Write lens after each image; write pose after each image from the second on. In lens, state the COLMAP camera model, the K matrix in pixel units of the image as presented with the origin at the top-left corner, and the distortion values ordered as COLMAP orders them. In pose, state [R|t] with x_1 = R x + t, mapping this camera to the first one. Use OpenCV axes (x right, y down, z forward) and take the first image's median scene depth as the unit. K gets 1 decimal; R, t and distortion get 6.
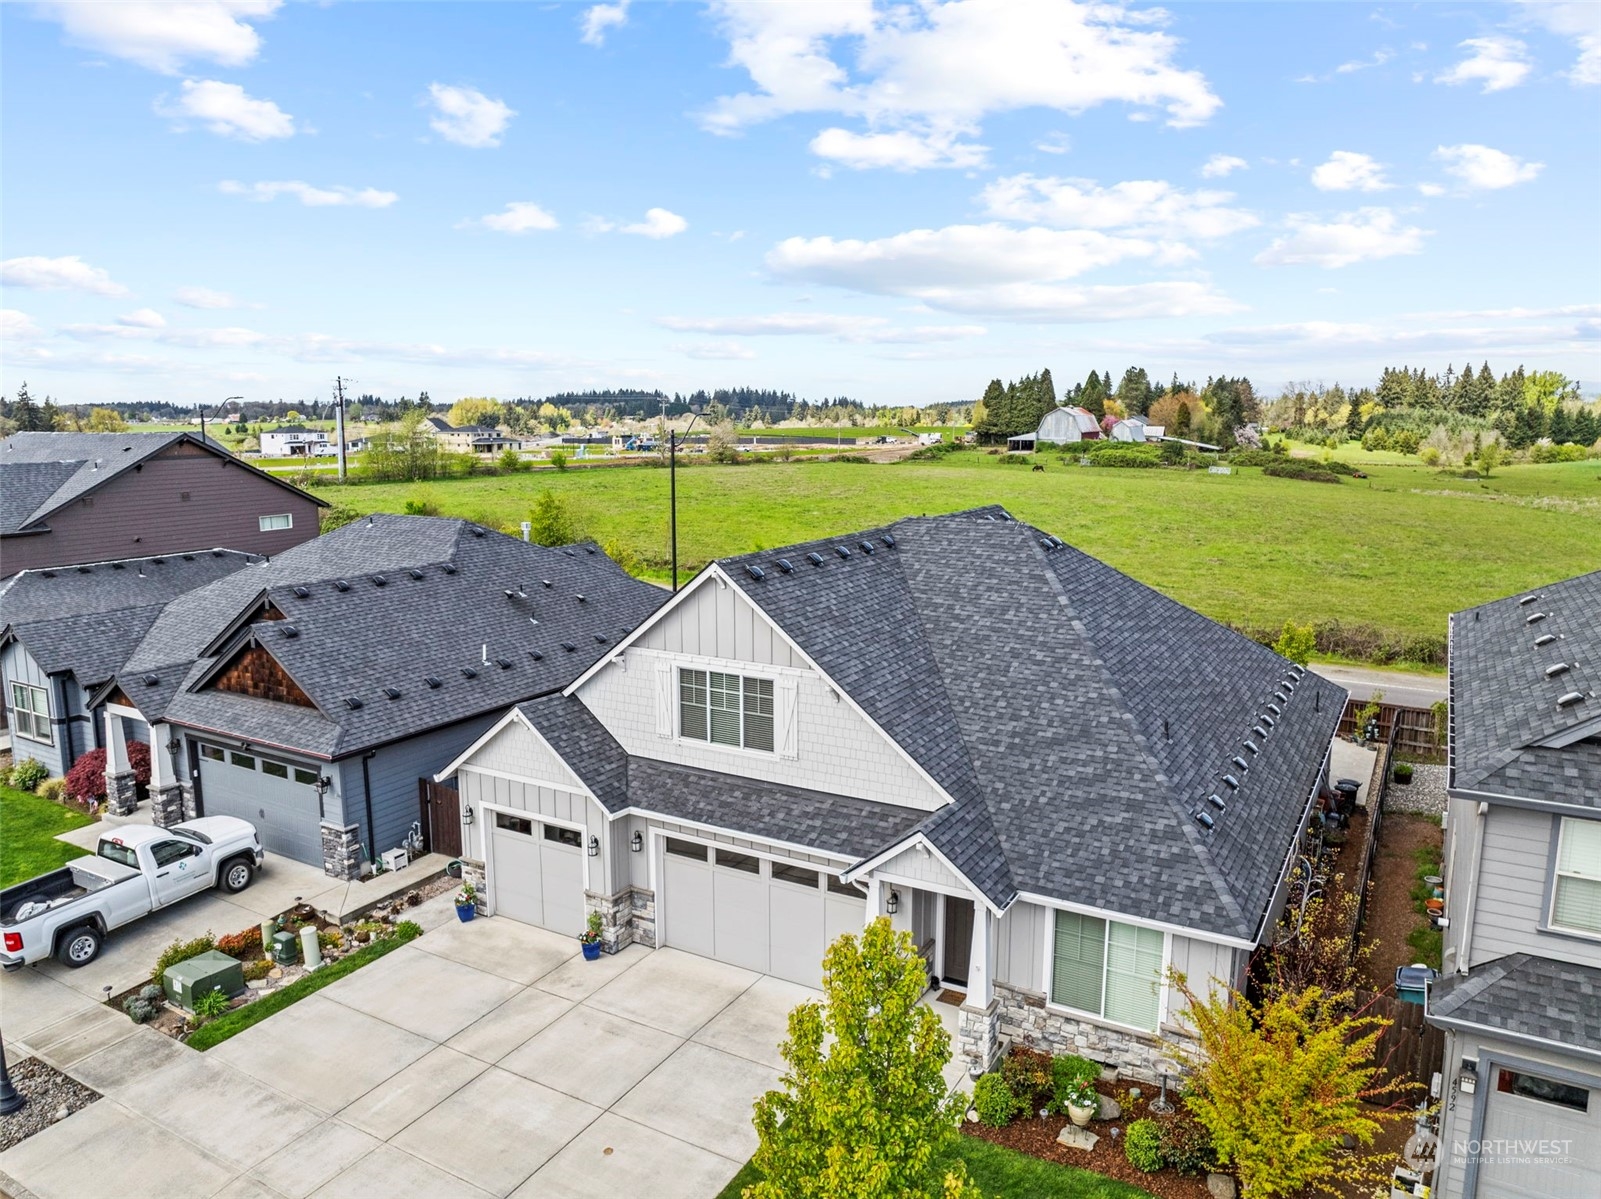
lens RADIAL K [[1132.1, 0, 800.5], [0, 1132.1, 599.5], [0, 0, 1]] dist [-0.034014, -0.004271]
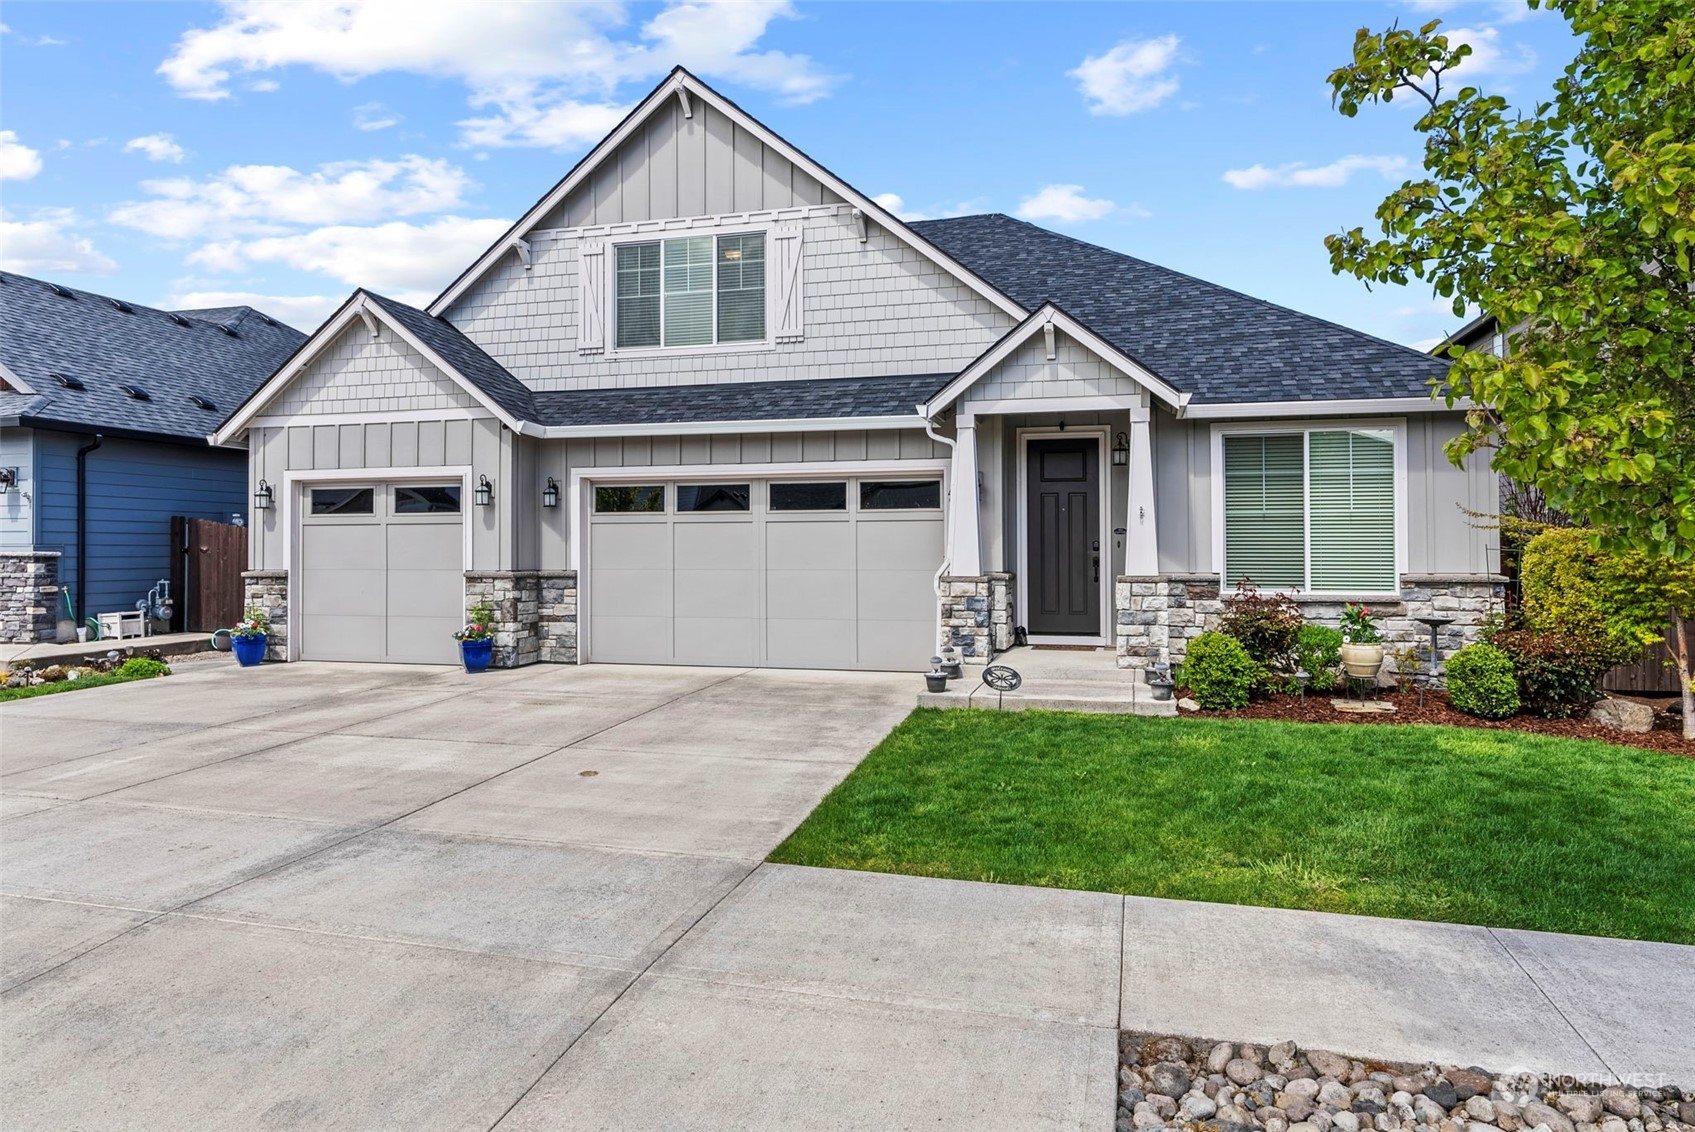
lens RADIAL K [[1049.8, 0, 853.5], [0, 1049.8, 538.6], [0, 0, 1]] dist [0.000986, 0.002074]
pose [[0.965262, 0.001774, 0.261279, -0.125955], [0.044285, 0.984399, -0.170285, 0.331263], [-0.257505, 0.175940, 0.950124, 0.346731]]
